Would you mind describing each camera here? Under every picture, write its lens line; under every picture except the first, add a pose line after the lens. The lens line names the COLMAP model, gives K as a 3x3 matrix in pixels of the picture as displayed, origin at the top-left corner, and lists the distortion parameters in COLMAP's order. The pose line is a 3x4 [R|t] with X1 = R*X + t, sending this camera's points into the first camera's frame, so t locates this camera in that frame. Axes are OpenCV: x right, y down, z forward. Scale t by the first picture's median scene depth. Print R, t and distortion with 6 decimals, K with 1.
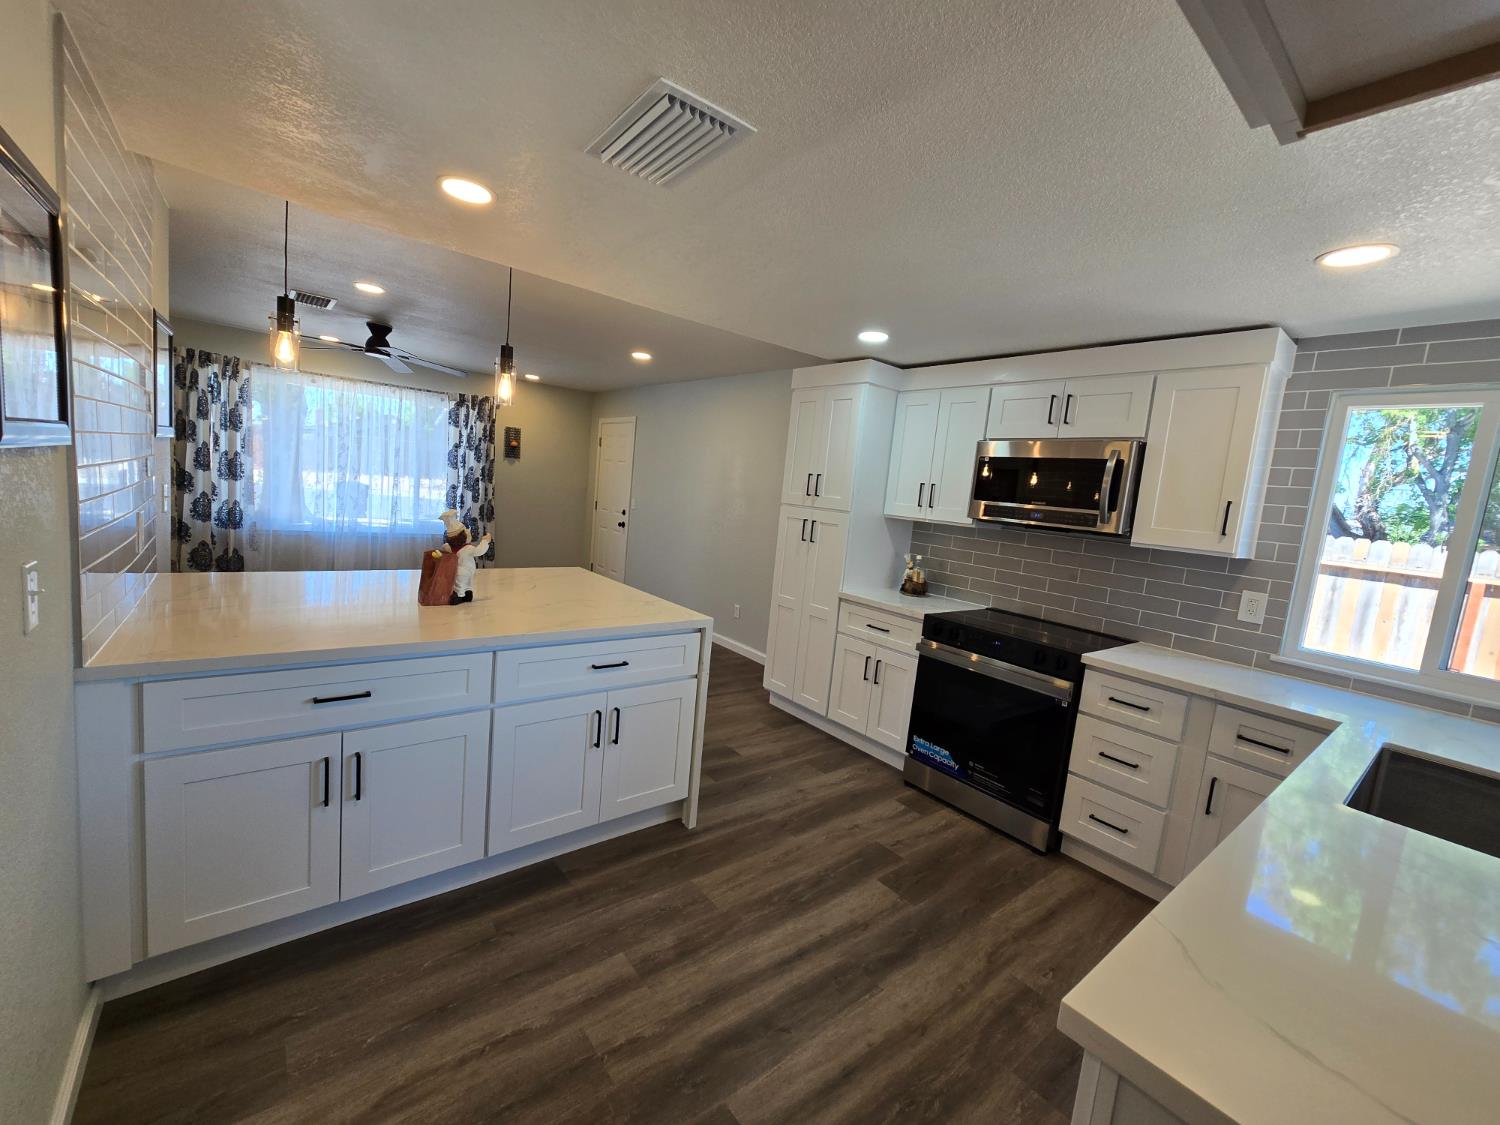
lens RADIAL K [[612.5, 0, 740.3], [0, 612.5, 559.8], [0, 0, 1]] dist [-0.001025, -0.000103]
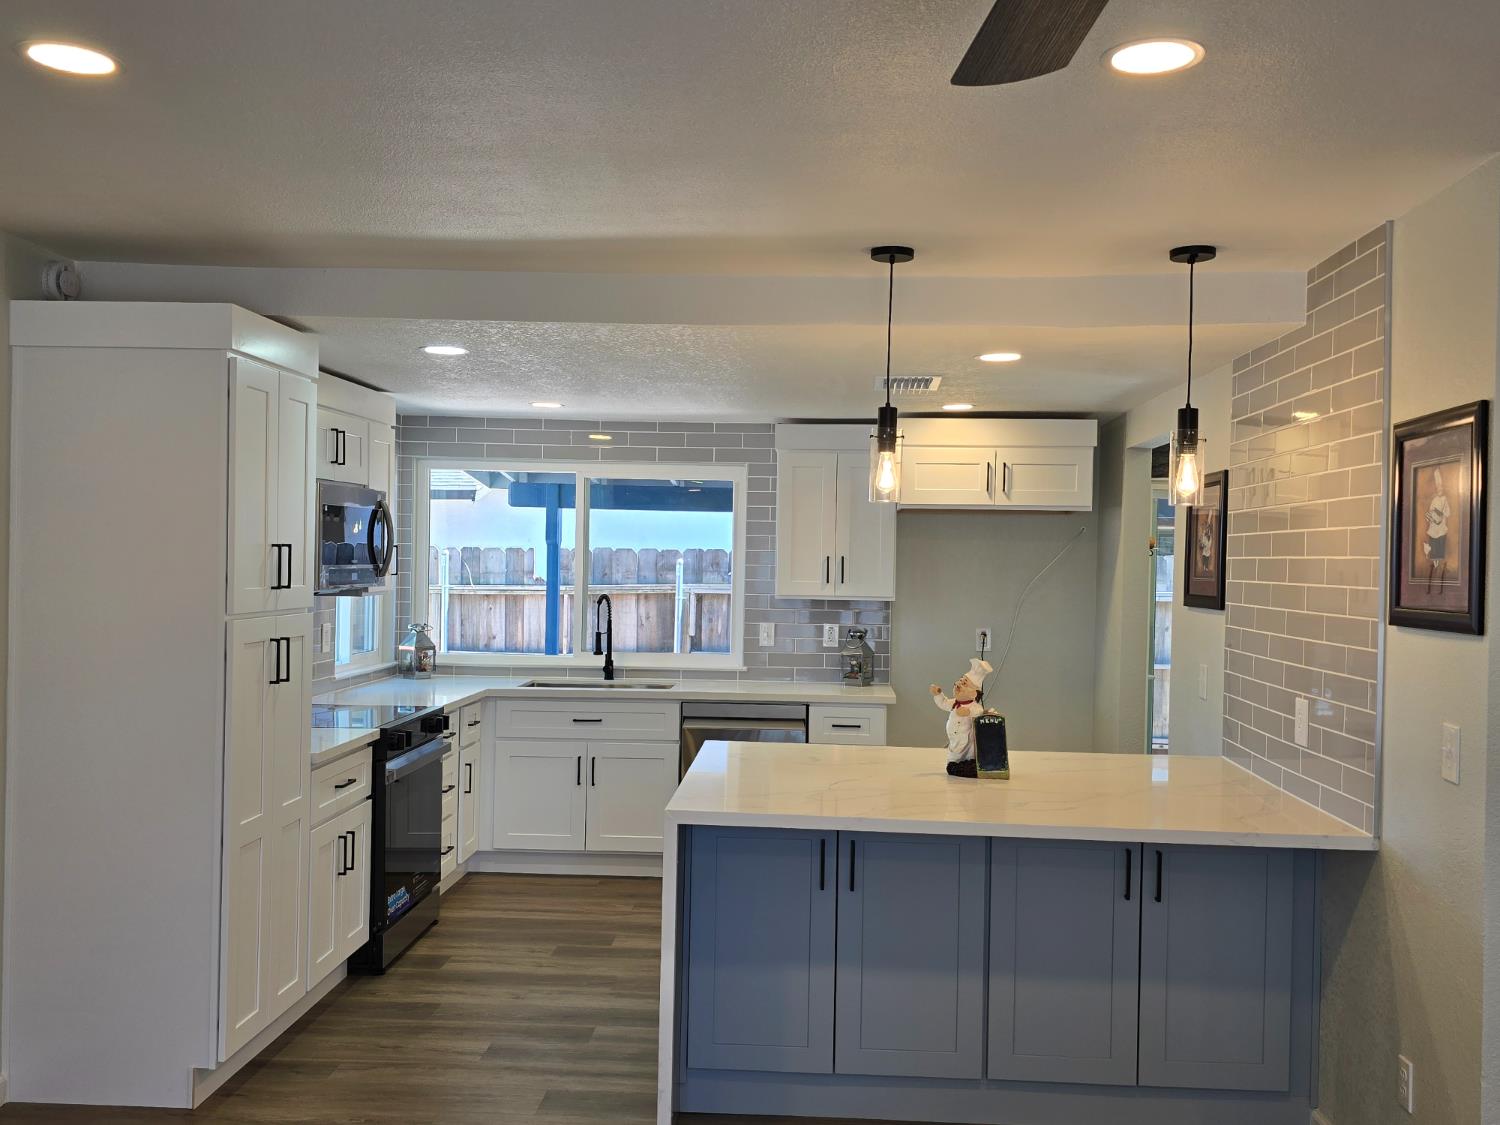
lens RADIAL K [[1358.1, 0, 750.0], [0, 1358.1, 562.5], [0, 0, 1]] dist [0.100573, -0.005186]
pose [[-0.744551, -0.109512, 0.658522, -1.104287], [-0.009333, 0.988064, 0.153762, -0.372747], [-0.667501, 0.108338, -0.736686, 1.951752]]
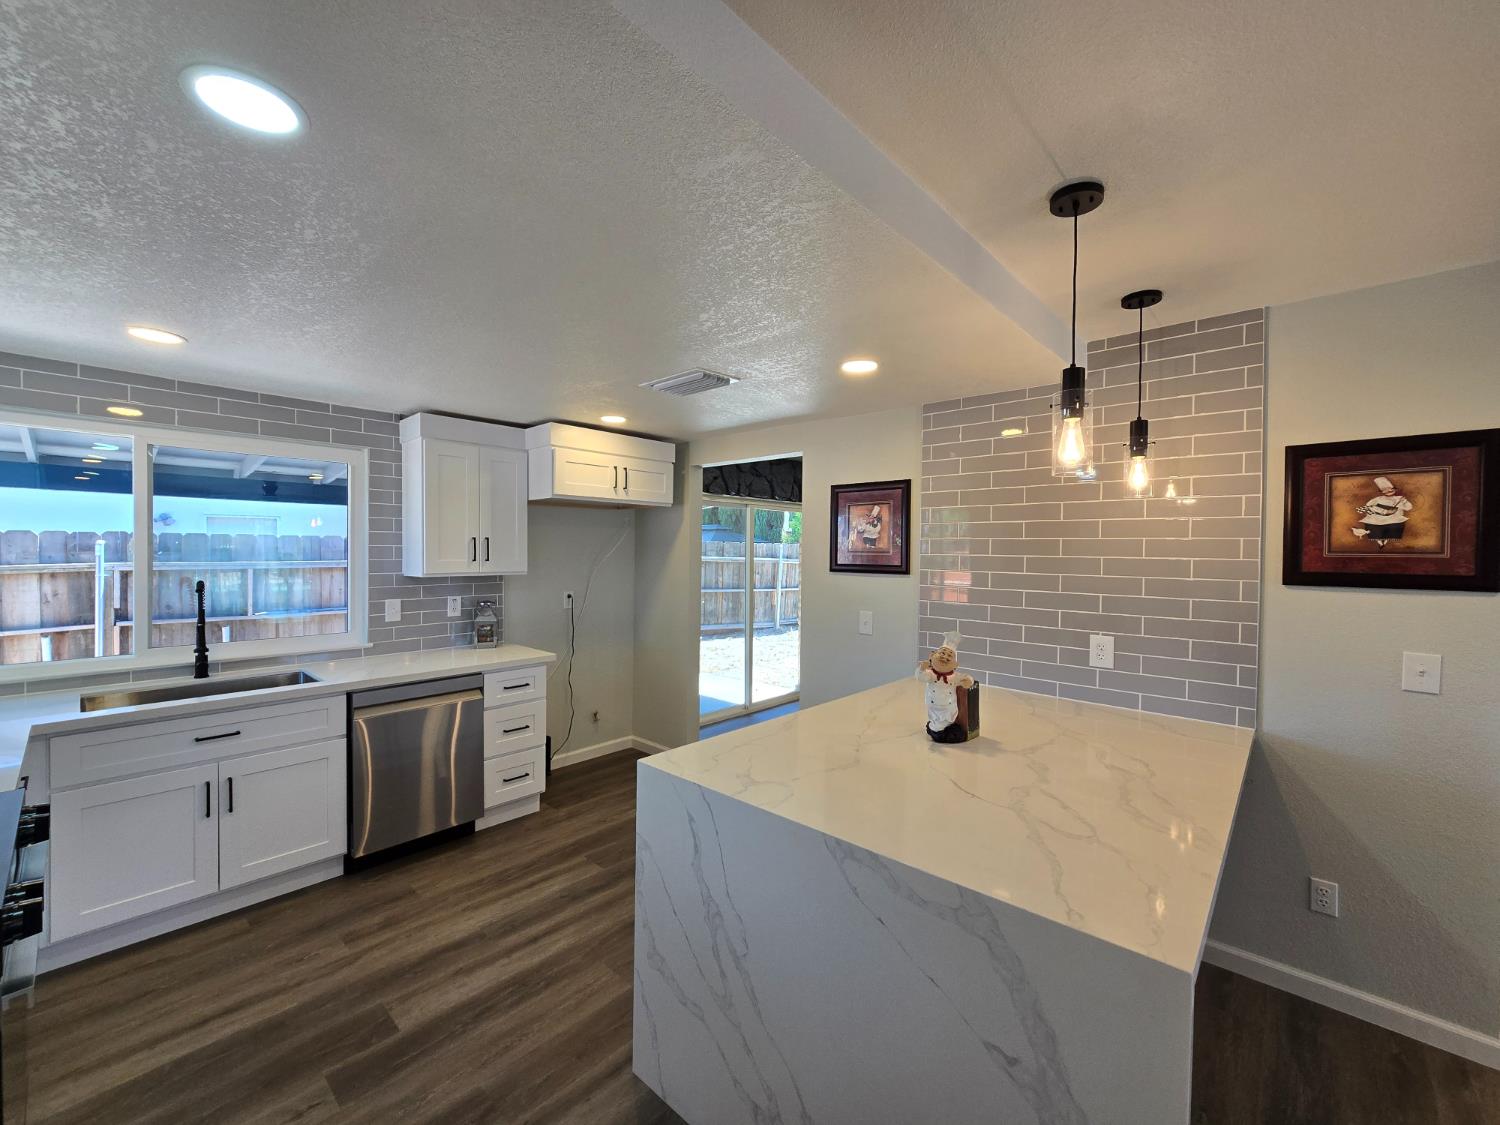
lens RADIAL K [[612.5, 0, 740.3], [0, 612.5, 559.8], [0, 0, 1]] dist [-0.001025, -0.000103]
pose [[-0.981941, -0.102513, -0.159009, -0.020784], [-0.122291, 0.985210, 0.120028, -0.194006], [0.144353, 0.137305, -0.979954, 1.401111]]
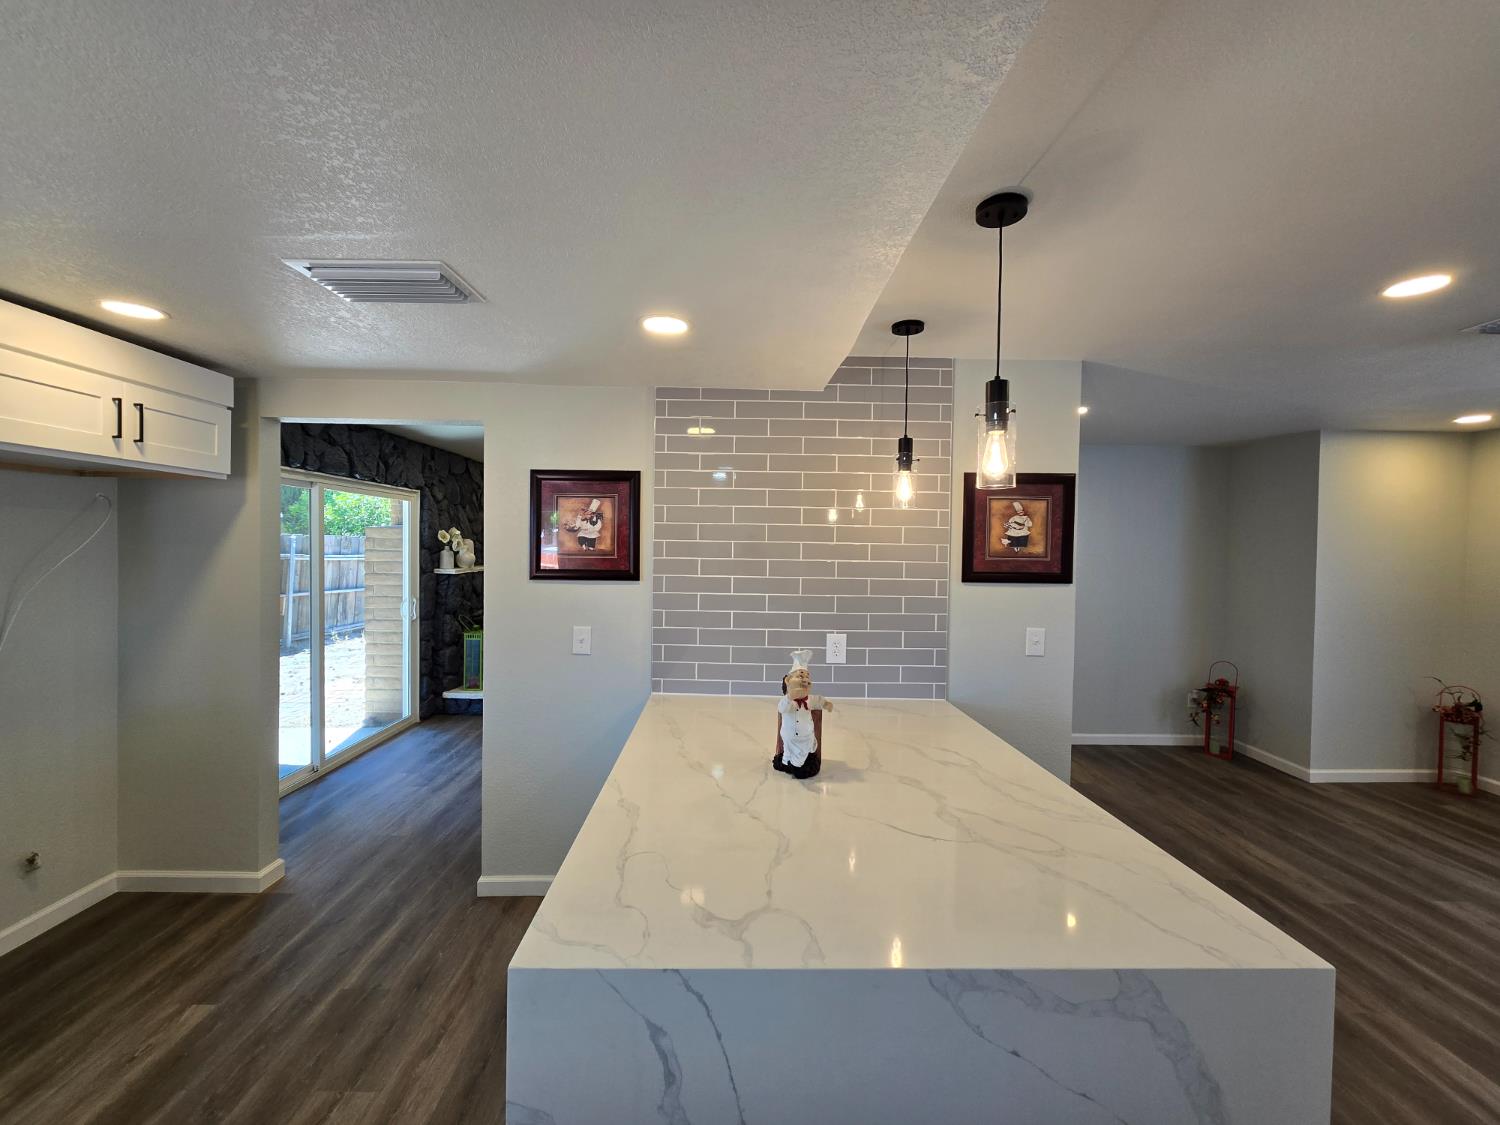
lens RADIAL K [[612.5, 0, 740.3], [0, 612.5, 559.8], [0, 0, 1]] dist [-0.001025, -0.000103]
pose [[-0.602651, -0.086943, -0.793254, 0.159373], [-0.166826, 0.985809, 0.018693, -0.151535], [0.780372, 0.143601, -0.608603, 1.085428]]
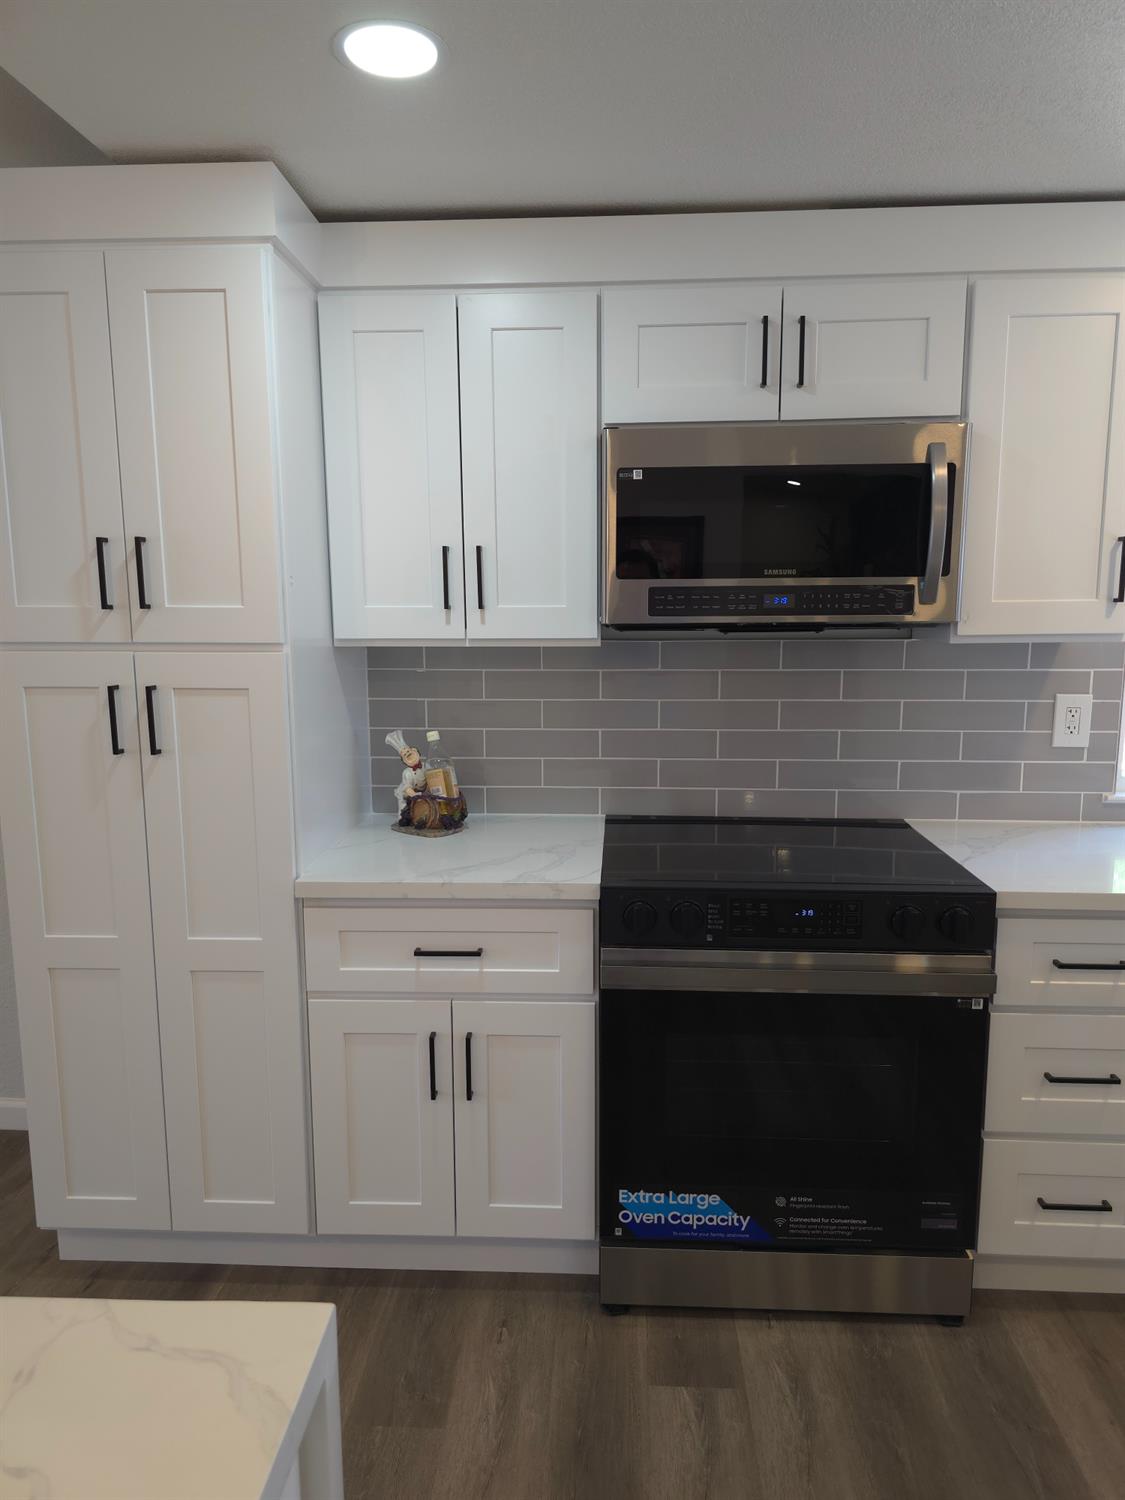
lens RADIAL K [[1018.5, 0, 562.5], [0, 1018.5, 750.0], [0, 0, 1]] dist [0.022996, -0.003117]
pose [[0.654504, -0.206988, 0.727173, -0.165329], [0.154107, 0.978126, 0.139714, -0.090718], [-0.740186, 0.020619, 0.672086, 0.605755]]
